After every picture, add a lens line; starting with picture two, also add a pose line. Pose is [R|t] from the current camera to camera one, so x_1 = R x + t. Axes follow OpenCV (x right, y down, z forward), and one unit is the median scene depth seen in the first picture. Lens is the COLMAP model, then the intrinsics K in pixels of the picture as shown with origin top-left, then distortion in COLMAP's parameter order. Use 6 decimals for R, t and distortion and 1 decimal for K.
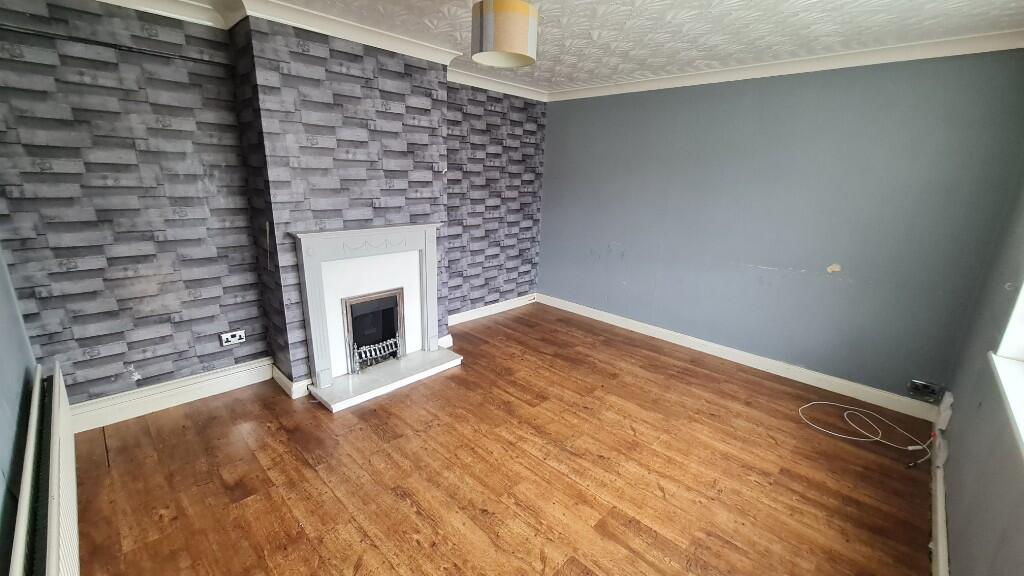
lens RADIAL K [[419.7, 0, 510.4], [0, 419.7, 285.2], [0, 0, 1]] dist [-0.007973, 0.000528]
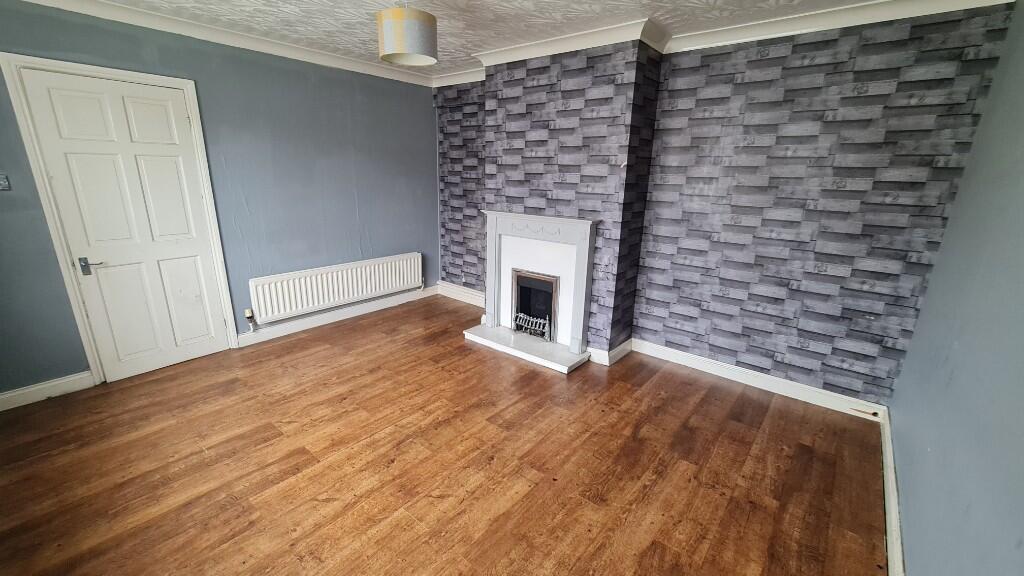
lens RADIAL K [[419.7, 0, 510.8], [0, 419.7, 288.2], [0, 0, 1]] dist [-0.007973, 0.000528]
pose [[0.083221, 0.238959, -0.967457, 0.789905], [-0.272851, 0.939190, 0.208506, -0.161998], [0.958450, 0.246620, 0.143361, 0.777336]]
